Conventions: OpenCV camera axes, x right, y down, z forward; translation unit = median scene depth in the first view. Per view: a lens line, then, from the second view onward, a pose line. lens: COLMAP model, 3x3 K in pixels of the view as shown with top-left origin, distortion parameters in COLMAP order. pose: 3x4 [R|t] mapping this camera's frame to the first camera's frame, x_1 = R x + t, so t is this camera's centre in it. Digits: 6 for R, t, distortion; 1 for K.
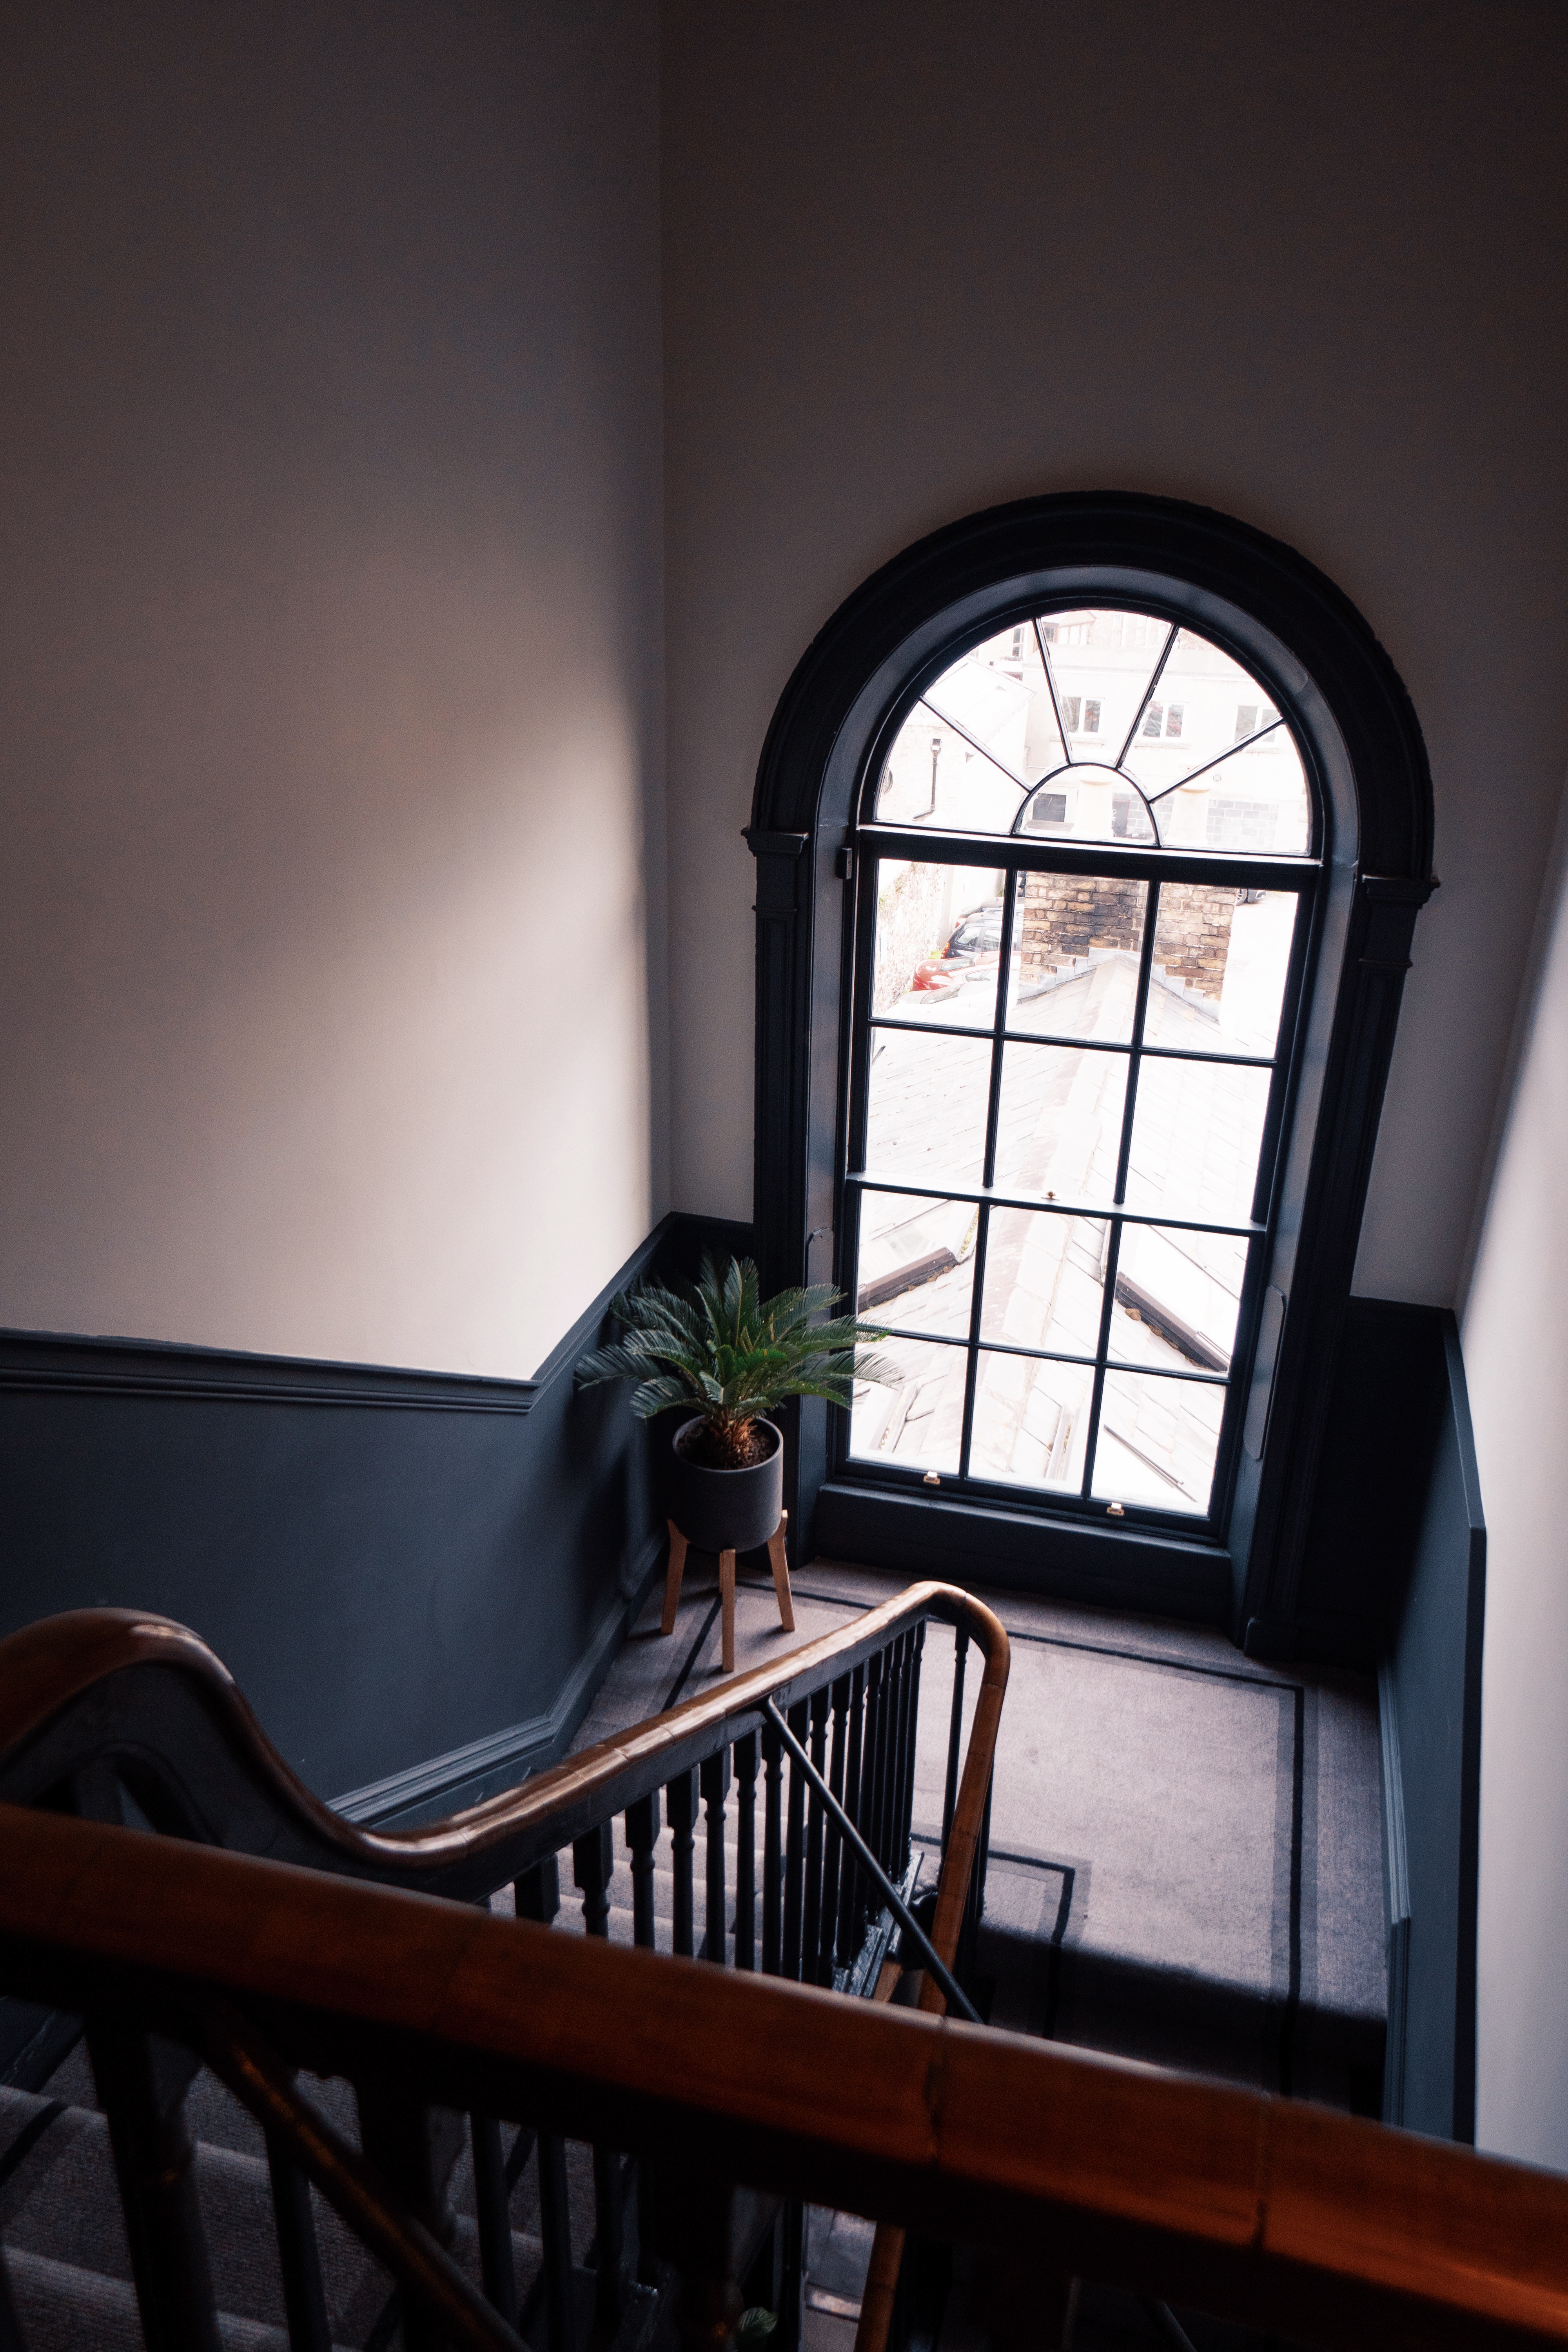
lens RADIAL K [[1755.1, 0, 784.0], [0, 1755.1, 1176.0], [0, 0, 1]] dist [0.048101, 0.003497]
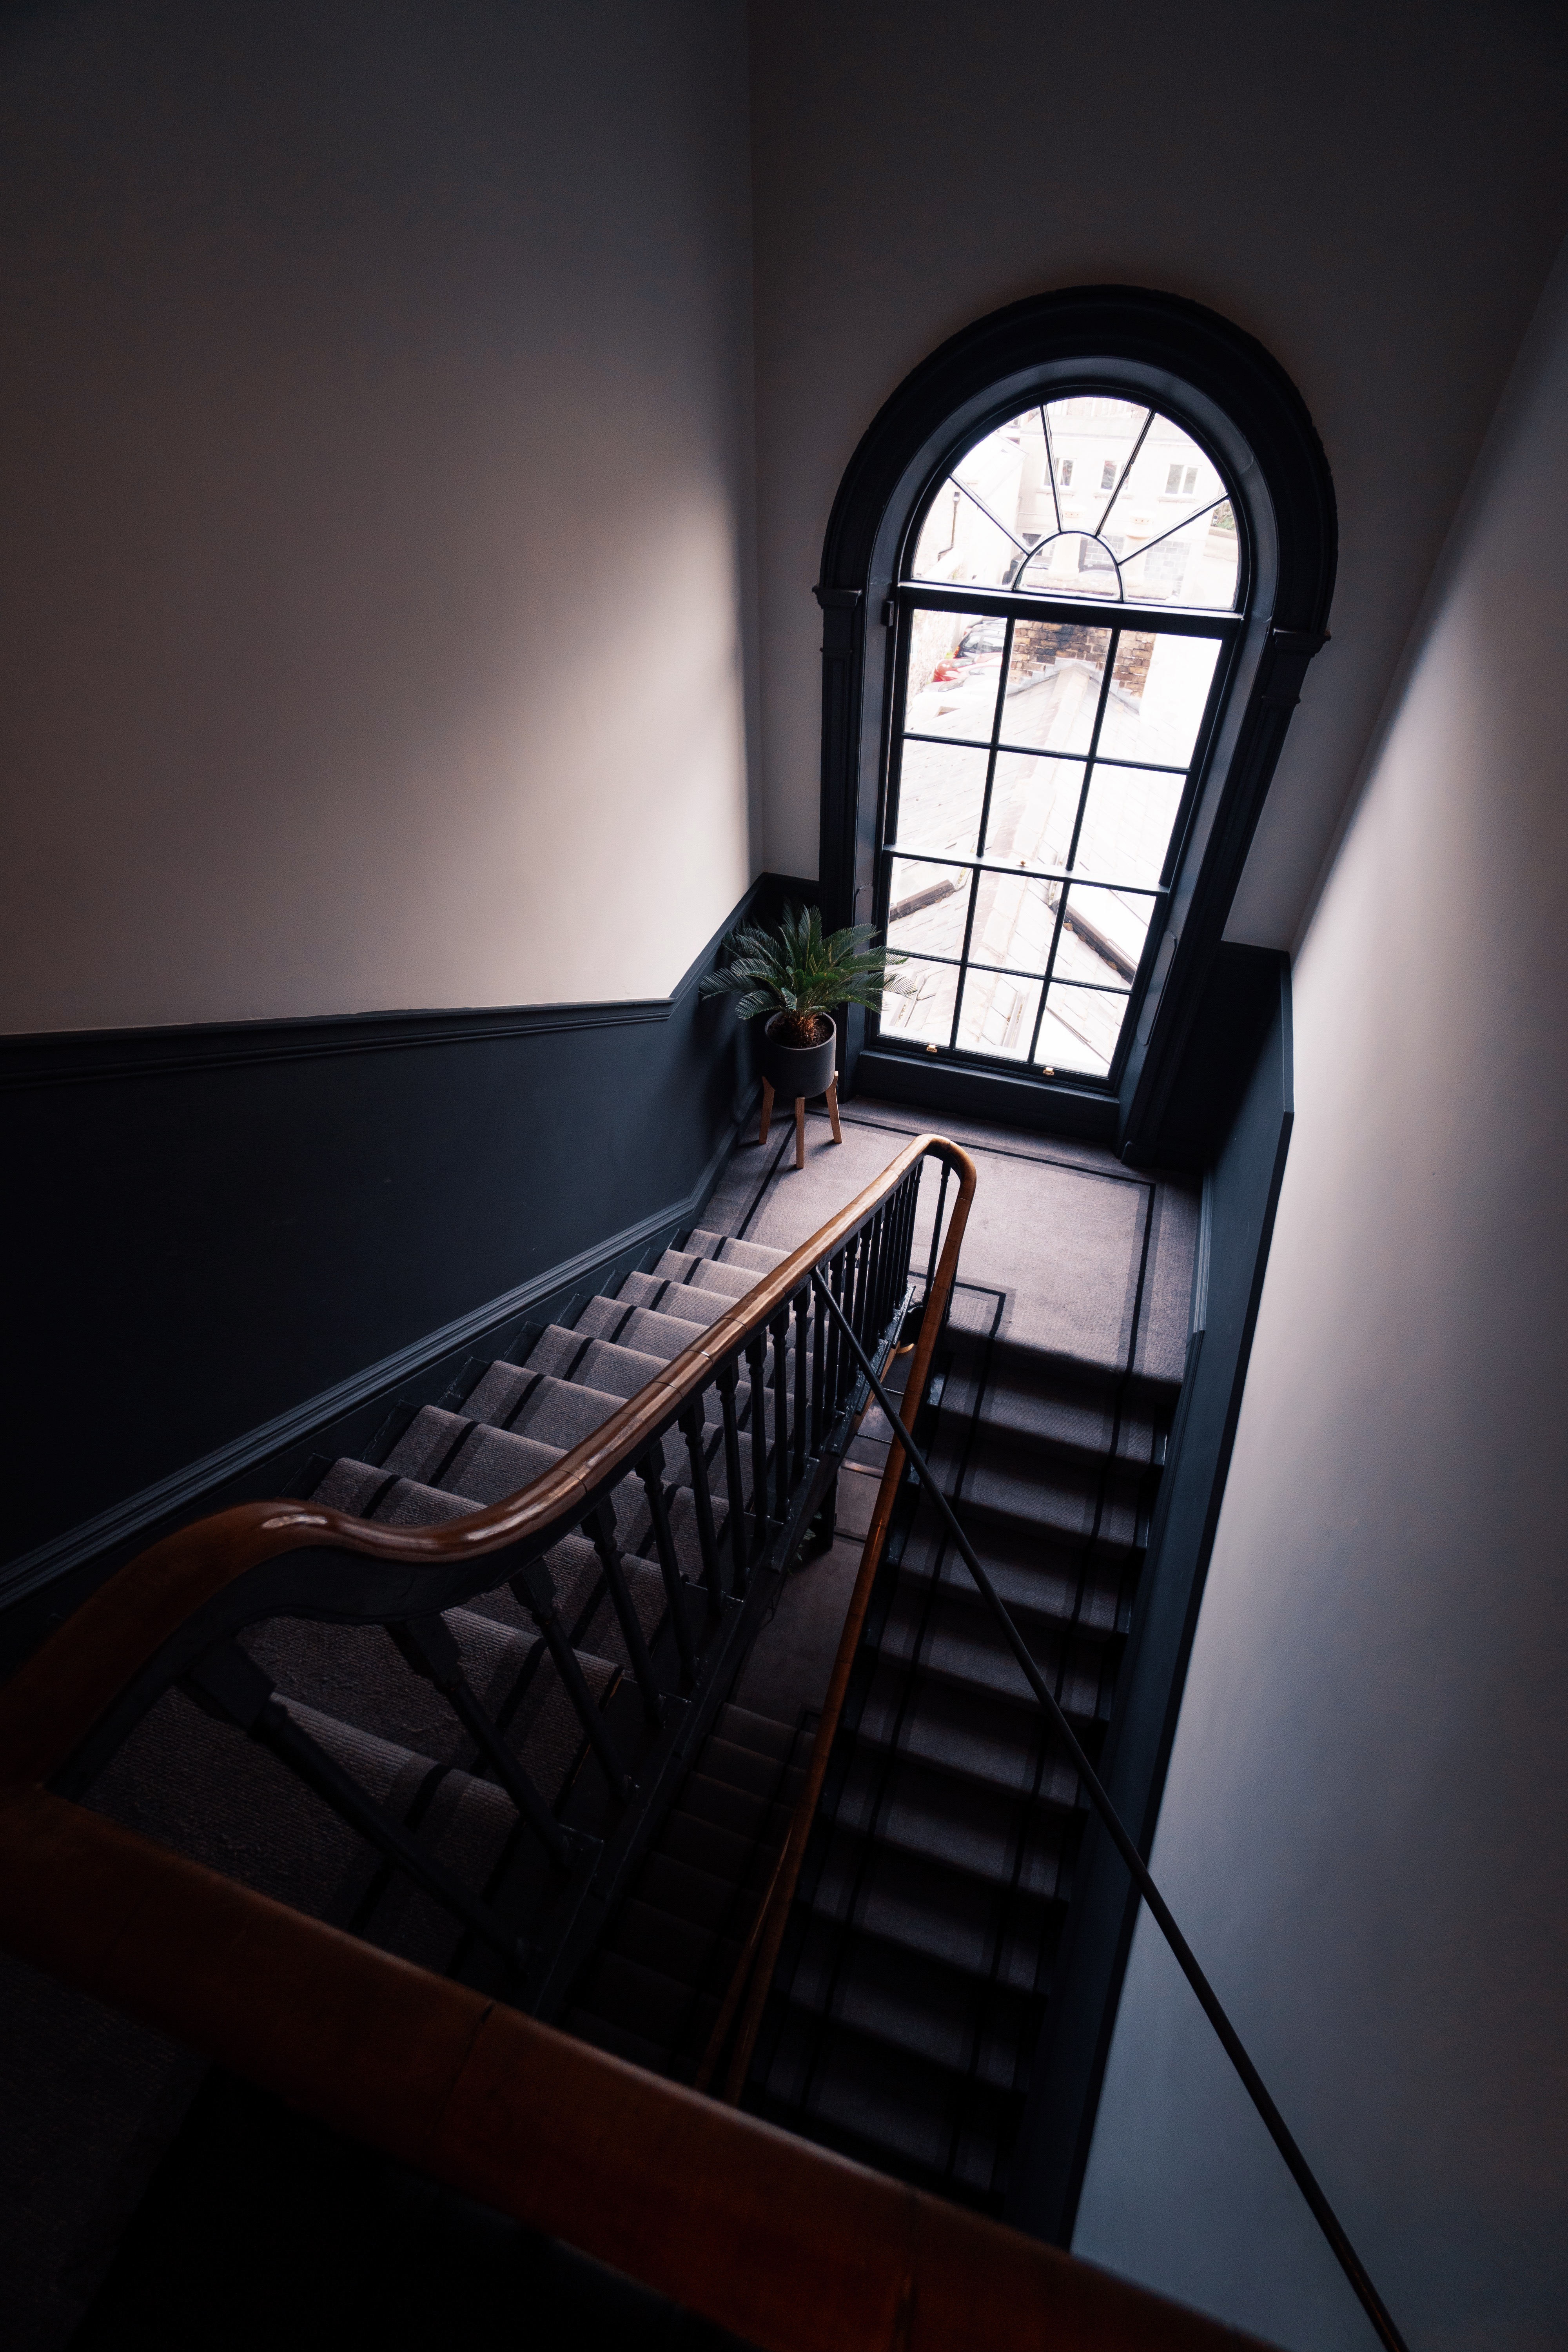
lens RADIAL K [[1031.3, 0, 784.0], [0, 1031.3, 1176.0], [0, 0, 1]] dist [-0.057805, 0.026981]
pose [[0.998332, 0.020037, -0.054154, 0.005276], [0.000048, 0.937573, 0.347789, -0.042862], [0.057742, -0.347211, 0.936008, 0.107460]]
